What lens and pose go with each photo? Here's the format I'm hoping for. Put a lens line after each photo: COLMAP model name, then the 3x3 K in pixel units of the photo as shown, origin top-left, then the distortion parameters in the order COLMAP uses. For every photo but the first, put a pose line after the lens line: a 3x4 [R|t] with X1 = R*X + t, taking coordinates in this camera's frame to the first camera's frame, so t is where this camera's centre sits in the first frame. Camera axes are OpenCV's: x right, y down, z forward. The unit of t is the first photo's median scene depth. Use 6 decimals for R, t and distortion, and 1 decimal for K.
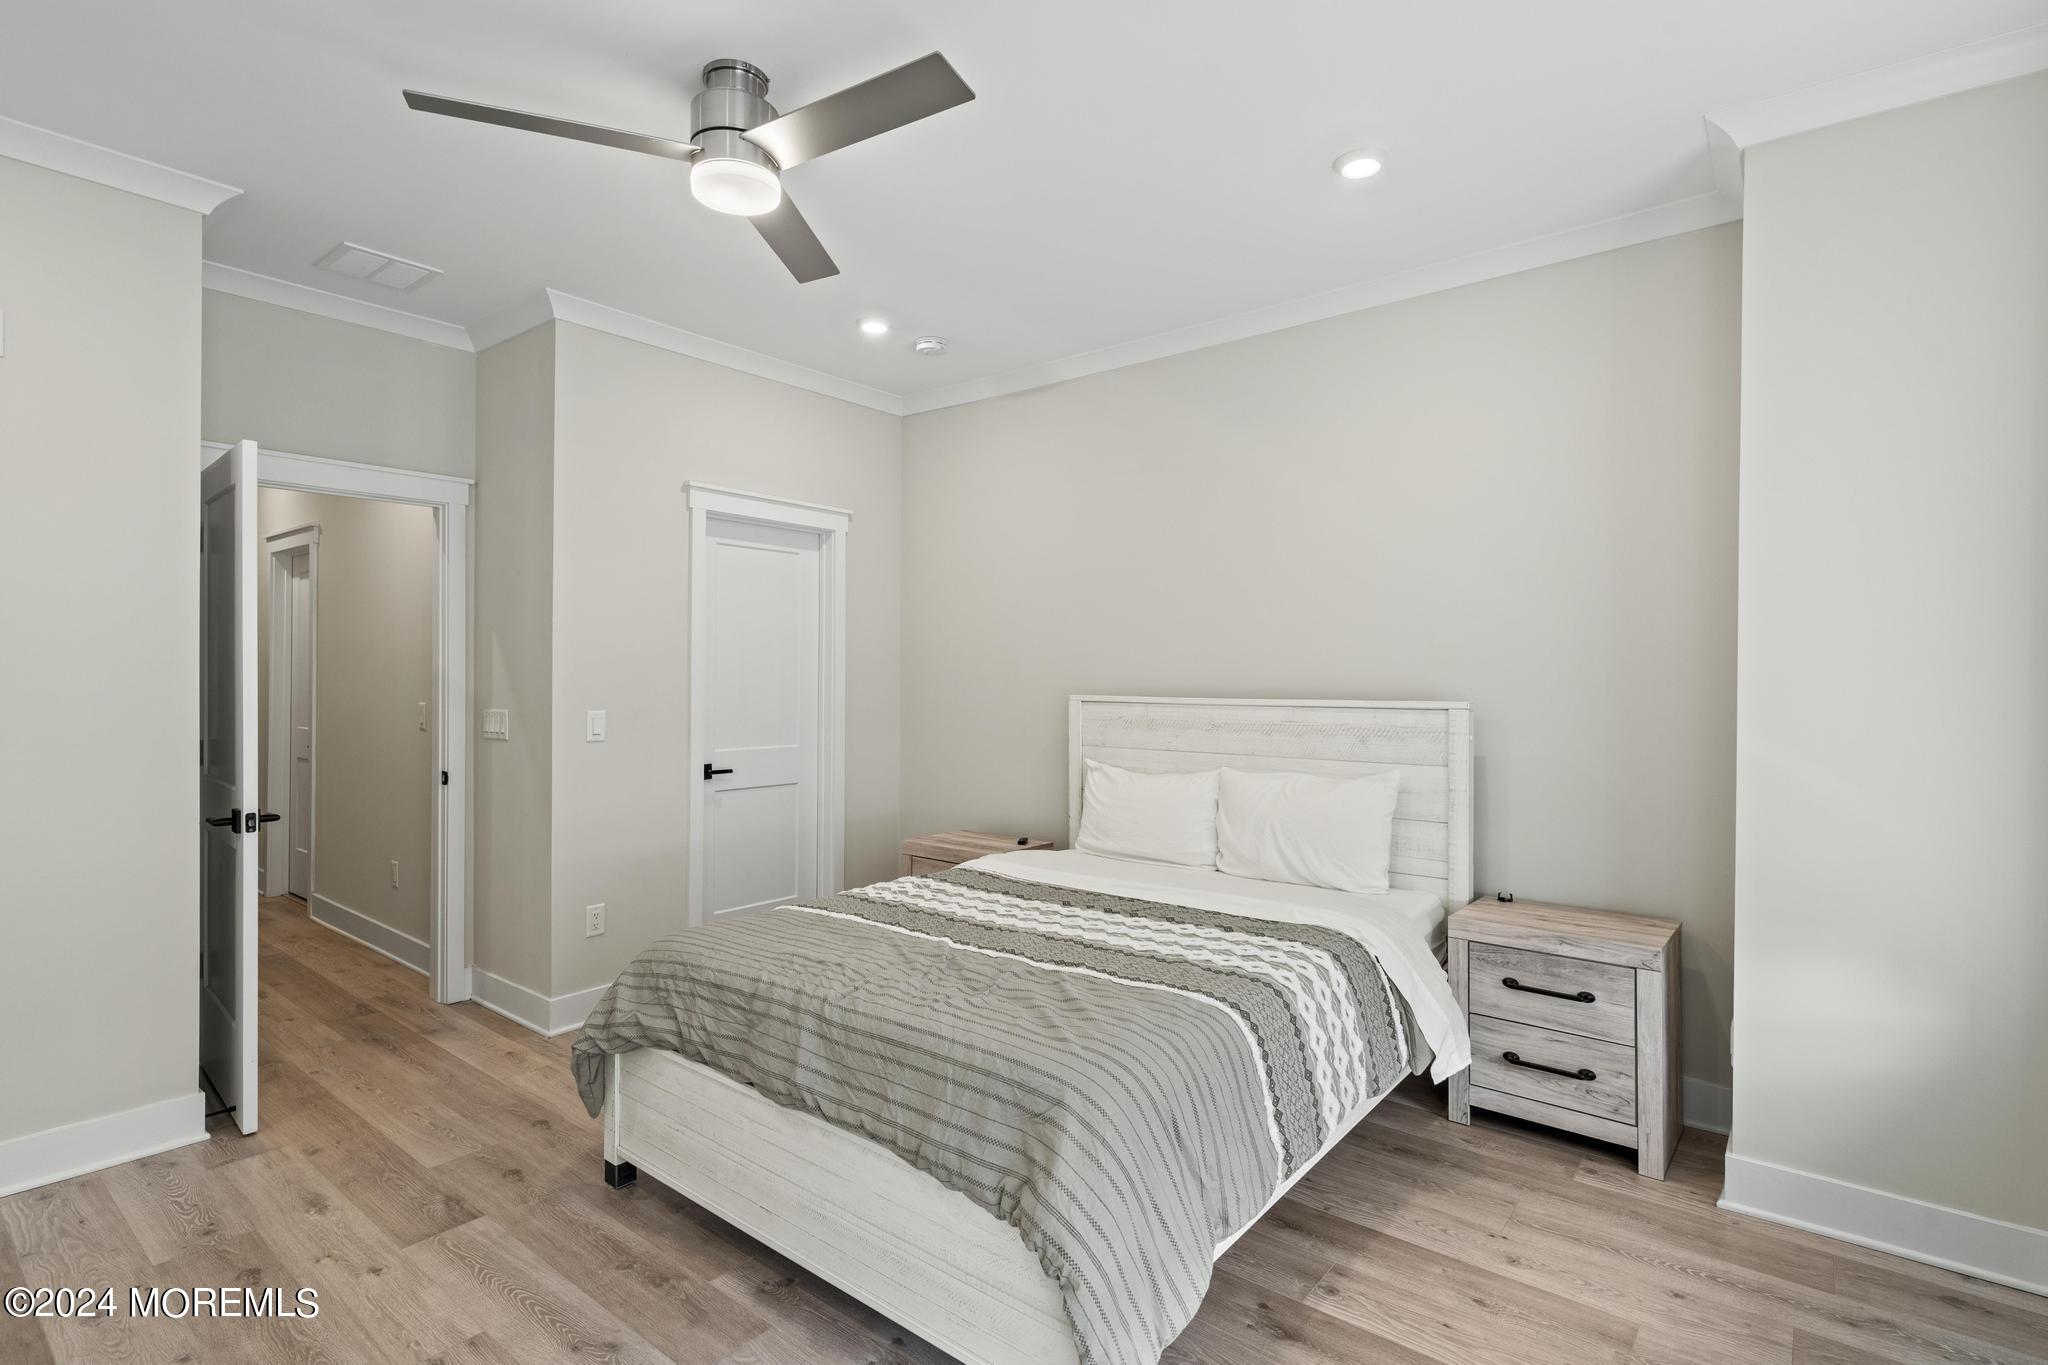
lens RADIAL K [[995.1, 0, 1027.5], [0, 995.1, 679.1], [0, 0, 1]] dist [0.003480, -0.000229]
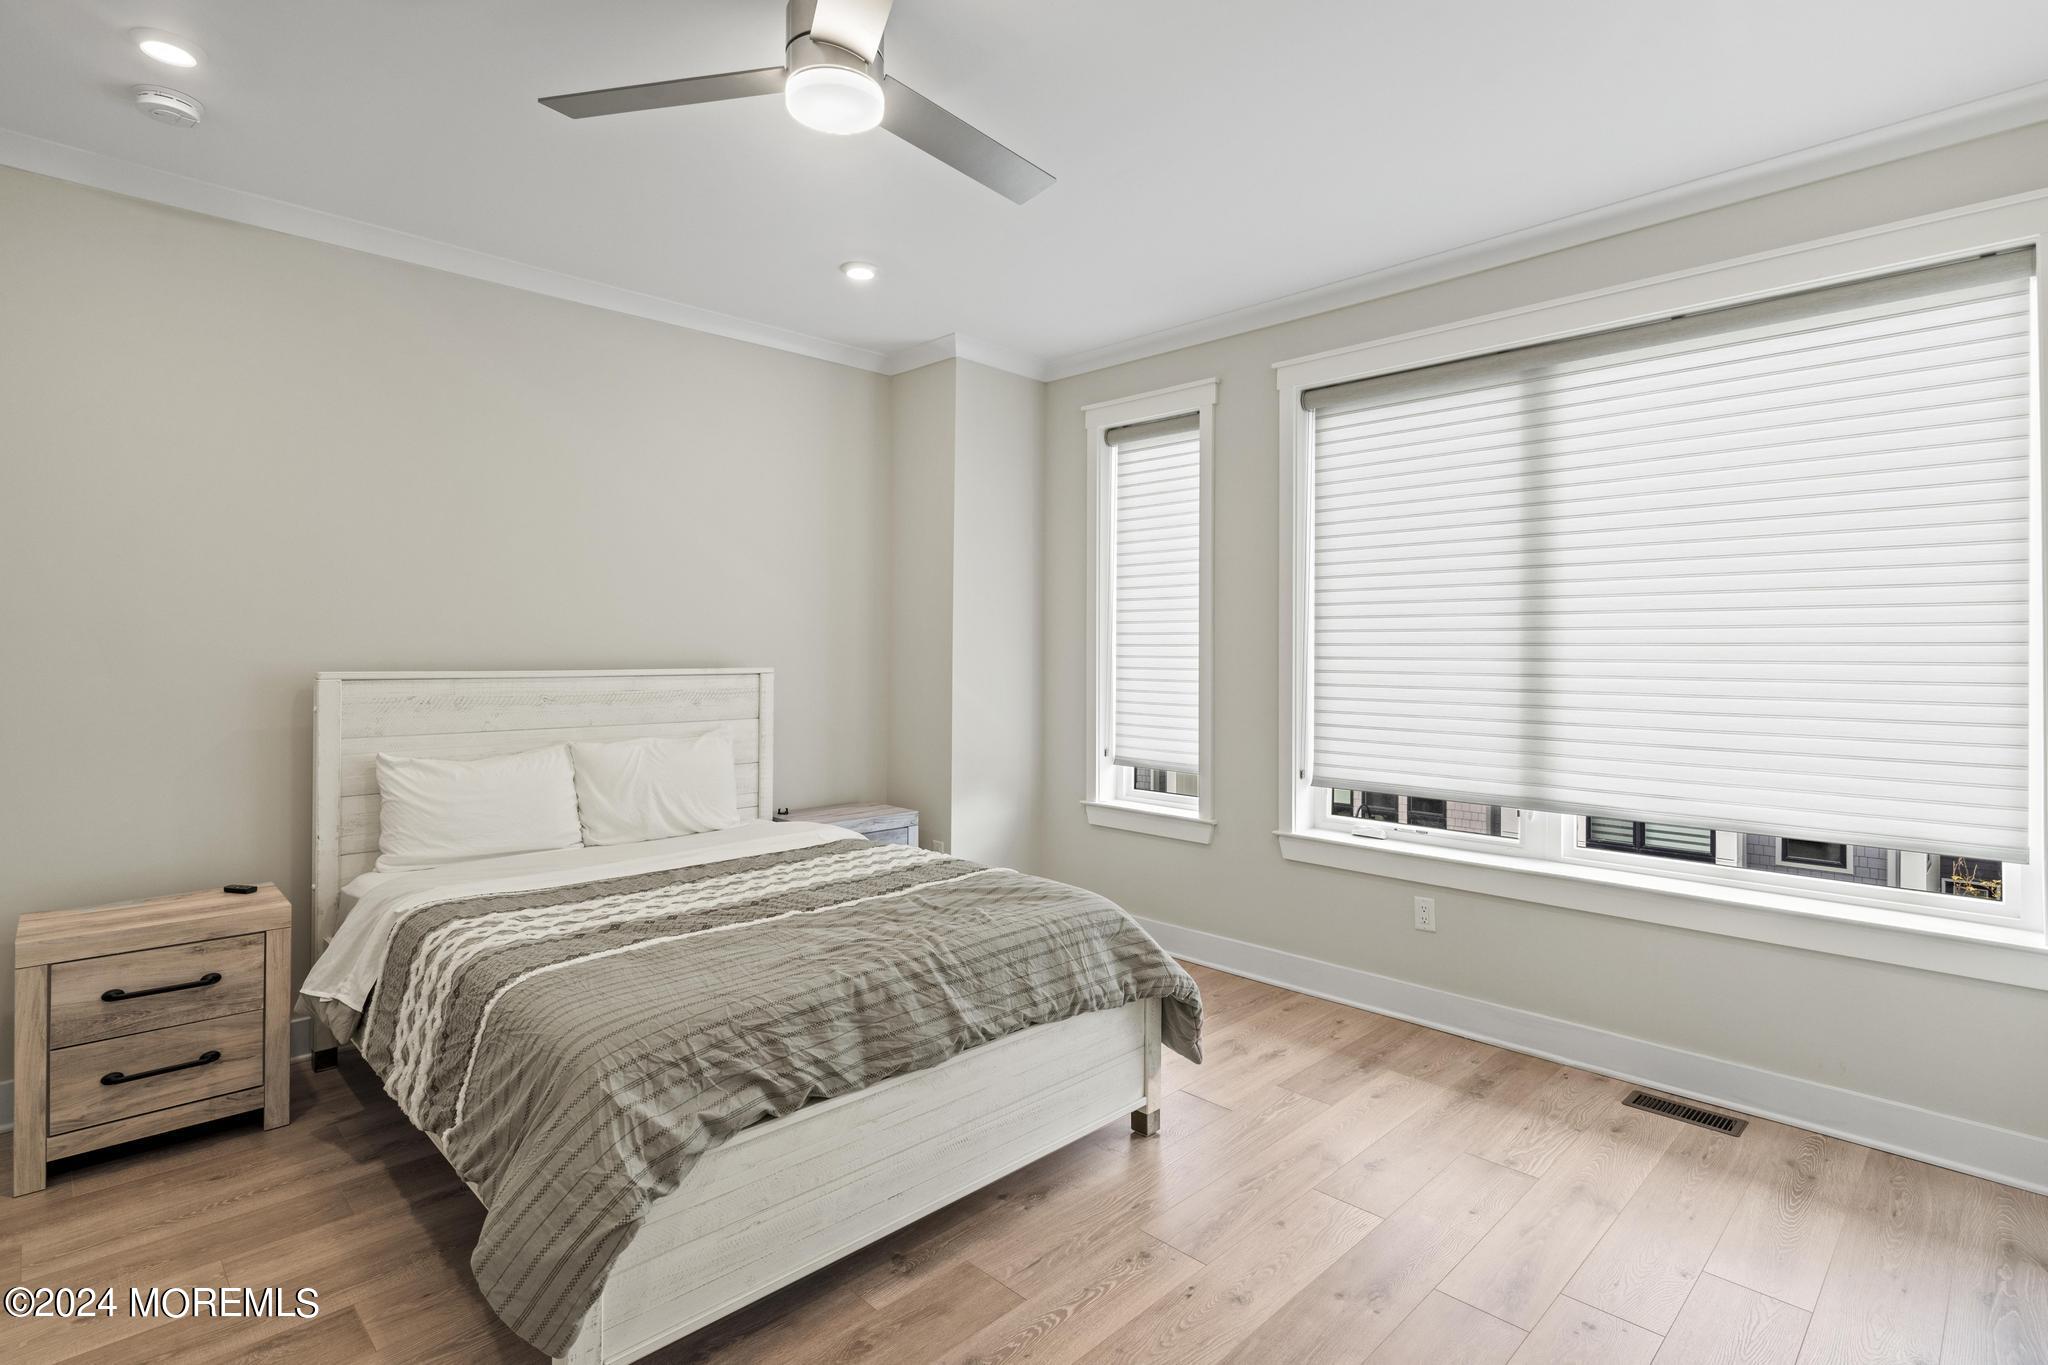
lens RADIAL K [[995.1, 0, 1030.1], [0, 995.1, 645.9], [0, 0, 1]] dist [0.003480, -0.000229]
pose [[0.110994, 0.001713, 0.993820, -0.840645], [-0.001705, 0.999997, -0.001533, -0.004327], [-0.993820, -0.001524, 0.110996, 0.523595]]
